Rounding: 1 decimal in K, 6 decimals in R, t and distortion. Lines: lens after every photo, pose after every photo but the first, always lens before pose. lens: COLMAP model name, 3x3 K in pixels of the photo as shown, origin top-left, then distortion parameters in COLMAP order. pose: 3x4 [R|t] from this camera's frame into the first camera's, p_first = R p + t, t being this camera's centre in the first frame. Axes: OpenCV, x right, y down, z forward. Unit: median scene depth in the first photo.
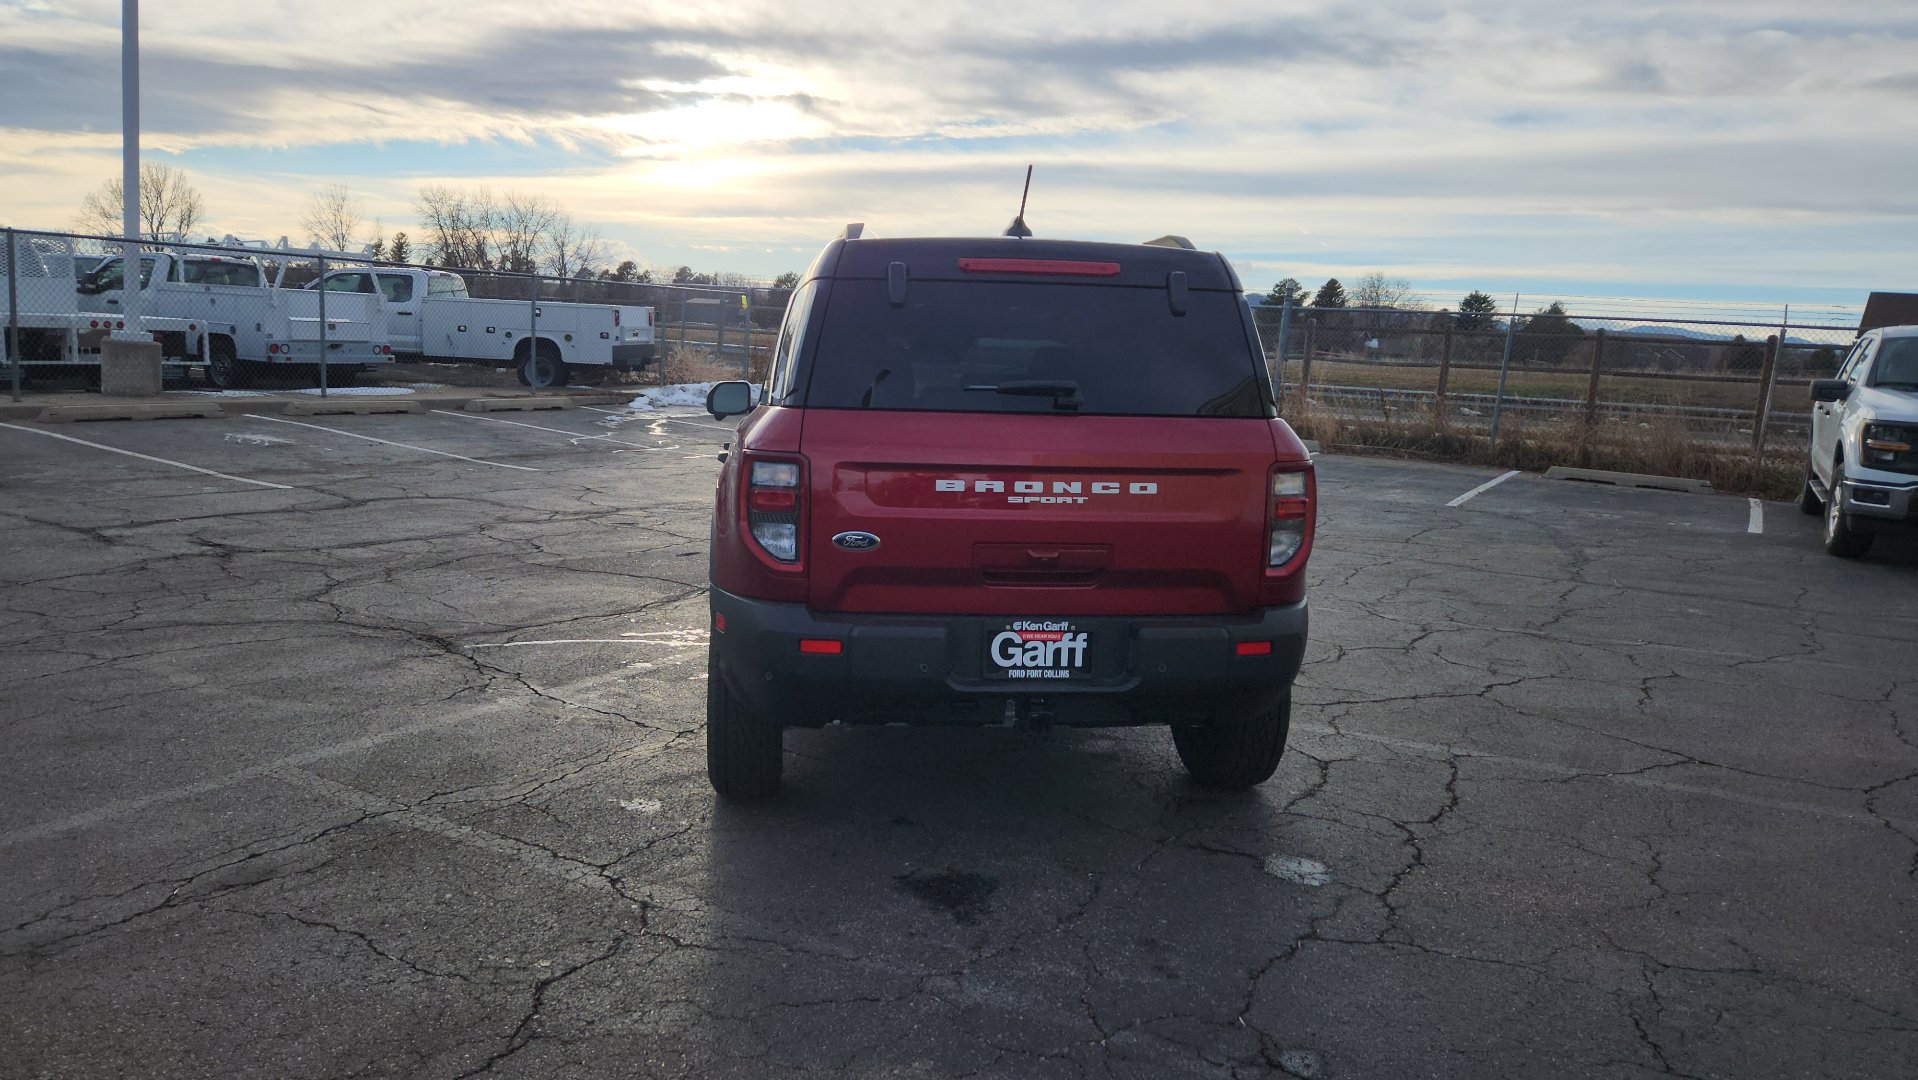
lens RADIAL K [[1275.3, 0, 922.5], [0, 1275.3, 539.9], [0, 0, 1]] dist [0.078351, -0.065393]
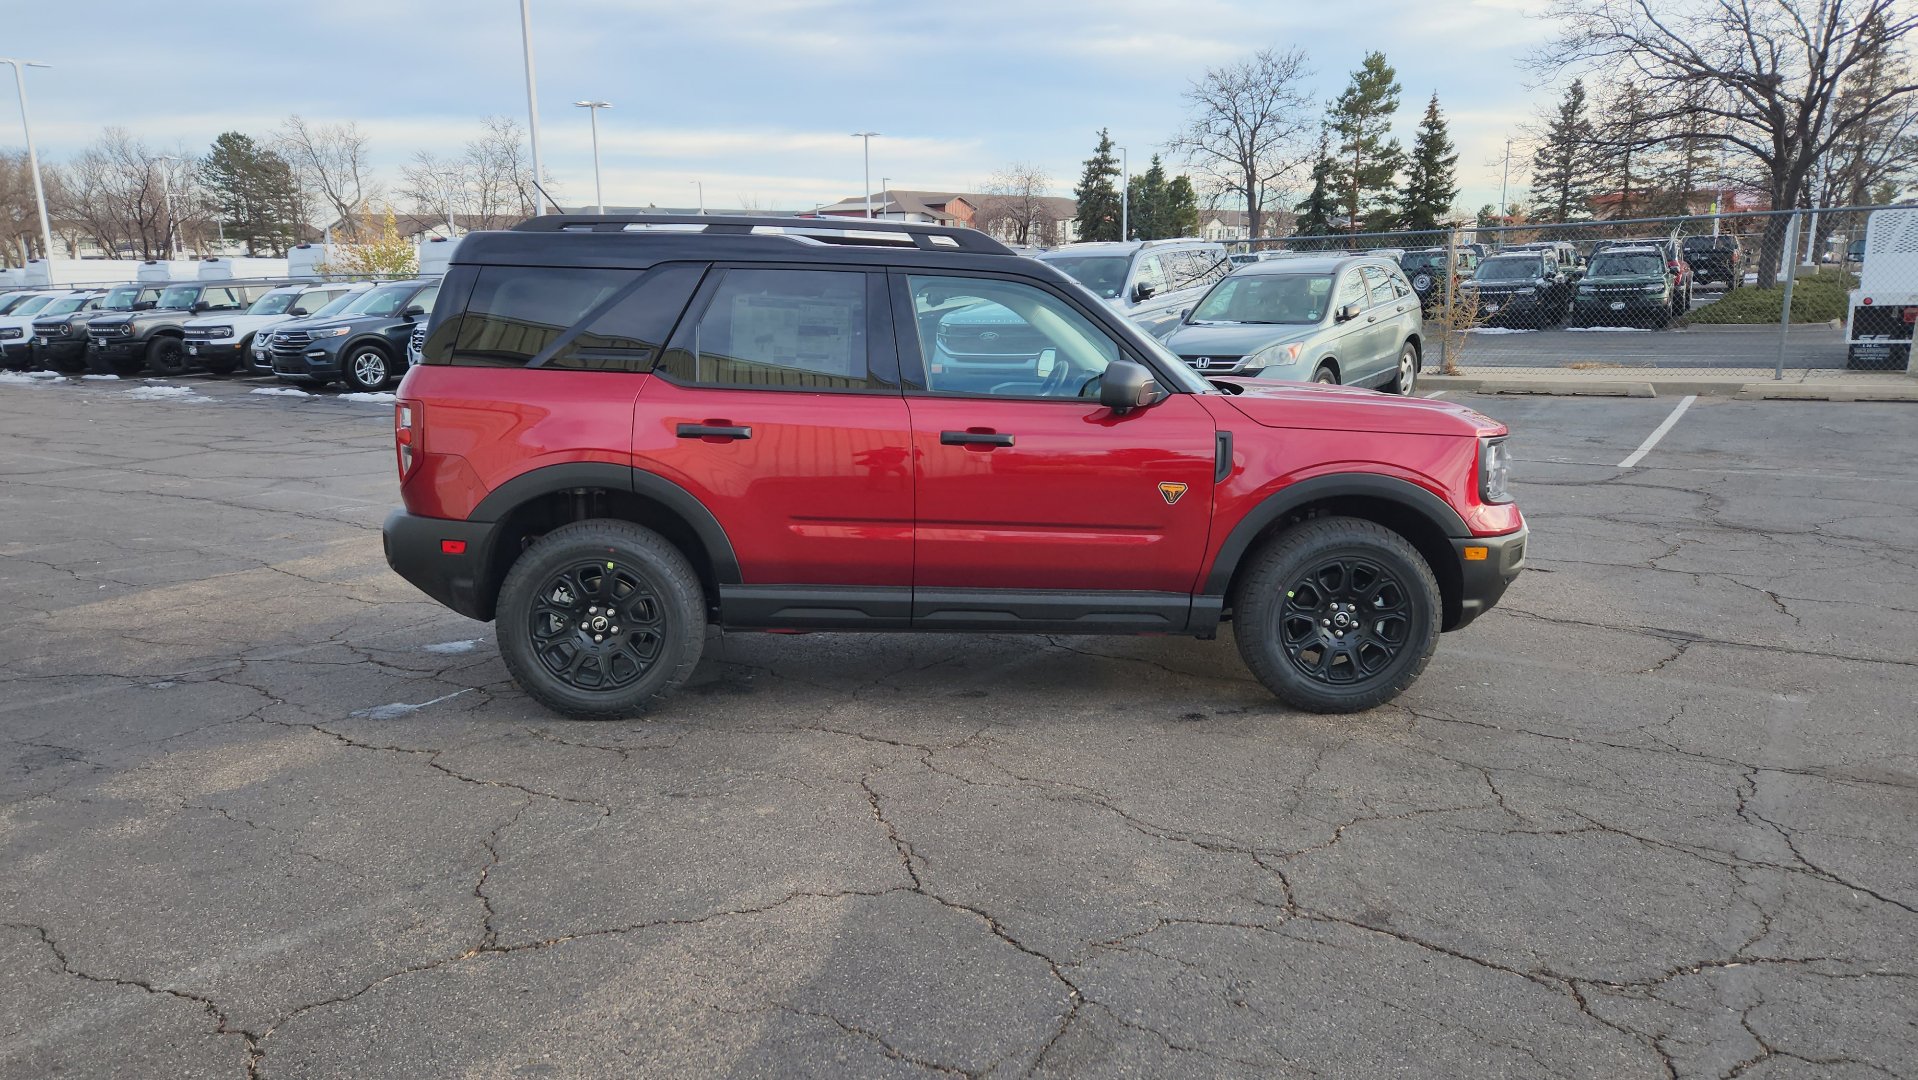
lens RADIAL K [[1275.3, 0, 922.5], [0, 1275.3, 539.9], [0, 0, 1]] dist [0.078351, -0.065393]
pose [[-0.060842, 0.146012, -0.987410, 1.425307], [-0.136975, 0.978663, 0.153159, -0.176670], [0.988704, 0.144569, -0.039543, 1.465665]]
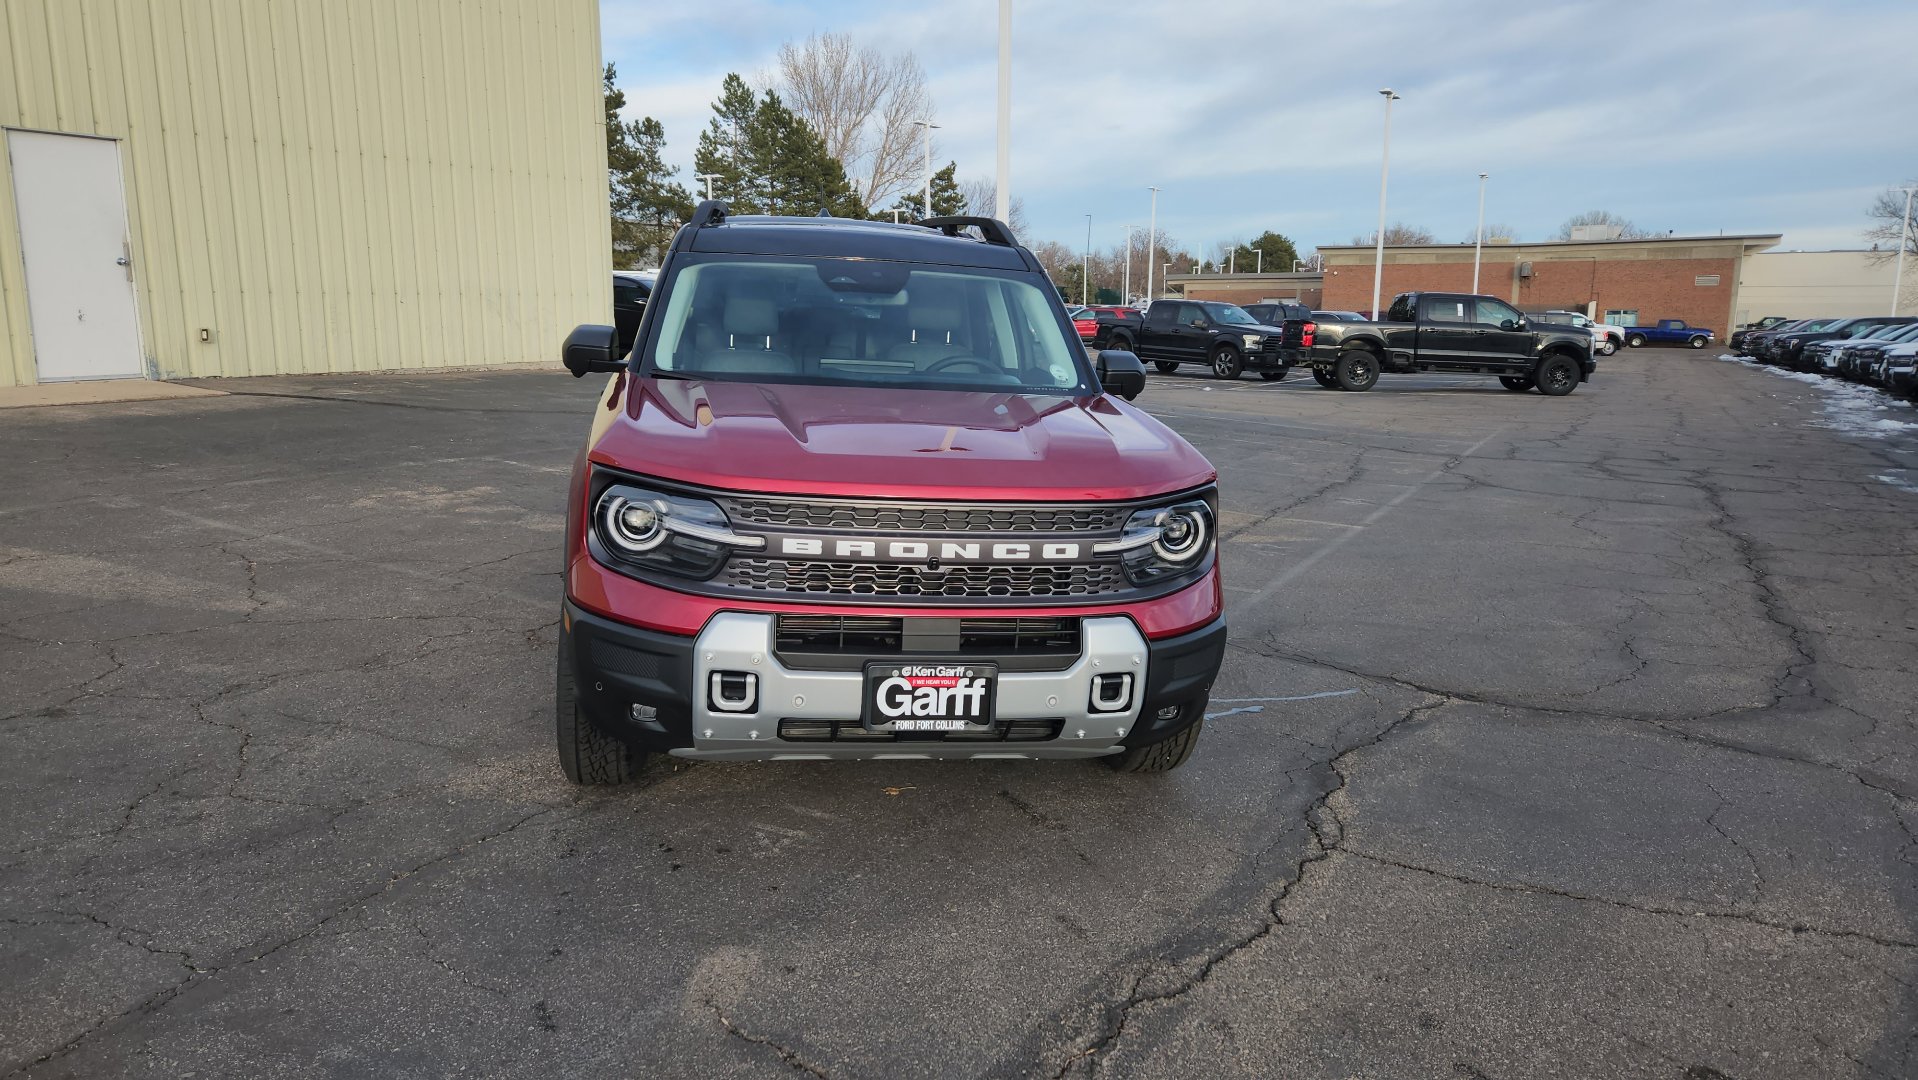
lens RADIAL K [[1273.9, 0, 929.5], [0, 1273.9, 537.9], [0, 0, 1]] dist [0.065580, -0.049113]
pose [[-0.995140, -0.068355, -0.070887, 0.028574], [-0.087651, 0.942938, 0.321224, -0.399417], [0.044884, 0.325876, -0.944346, 2.728298]]
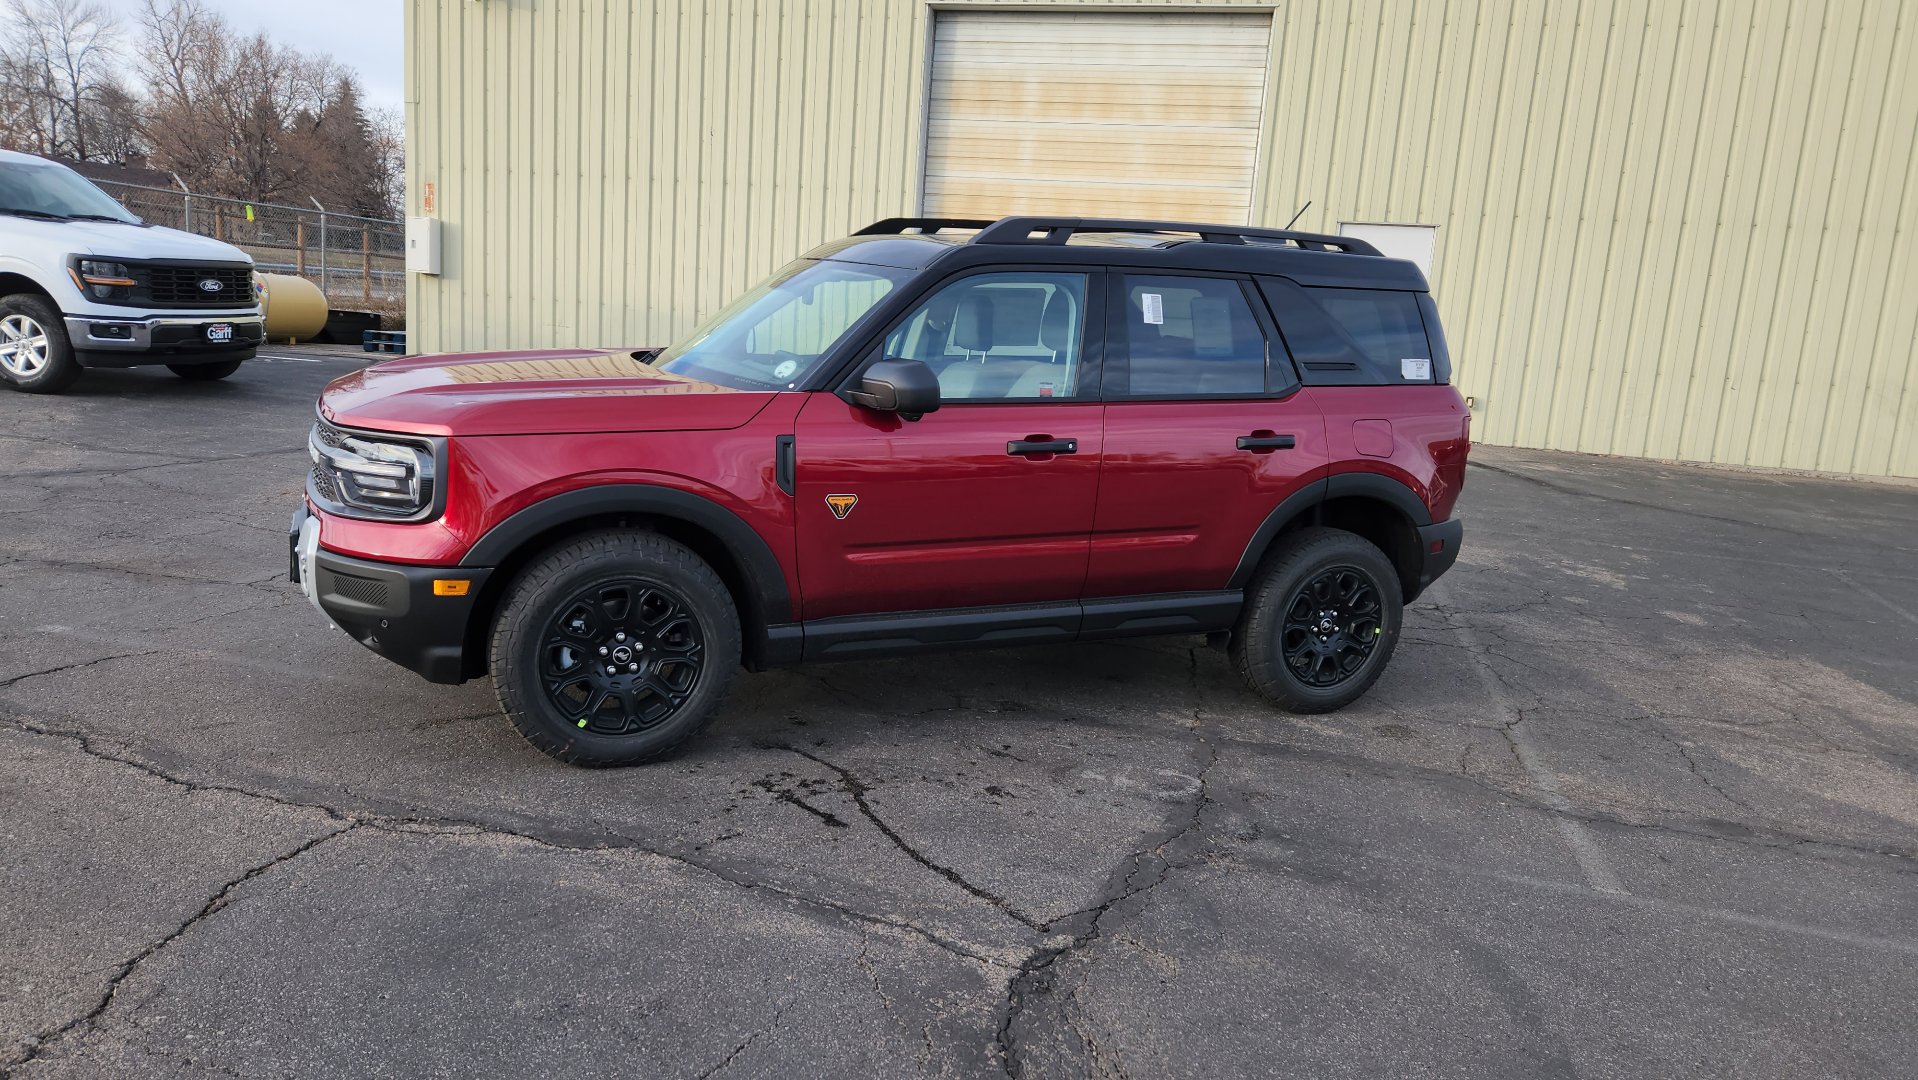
lens RADIAL K [[1295.3, 0, 921.5], [0, 1295.3, 550.7], [0, 0, 1]] dist [0.076230, -0.069293]
pose [[-0.308660, -0.250941, 0.917473, -1.213902], [0.045772, 0.959535, 0.277844, -0.328835], [-0.950070, 0.127754, -0.284684, 1.823551]]
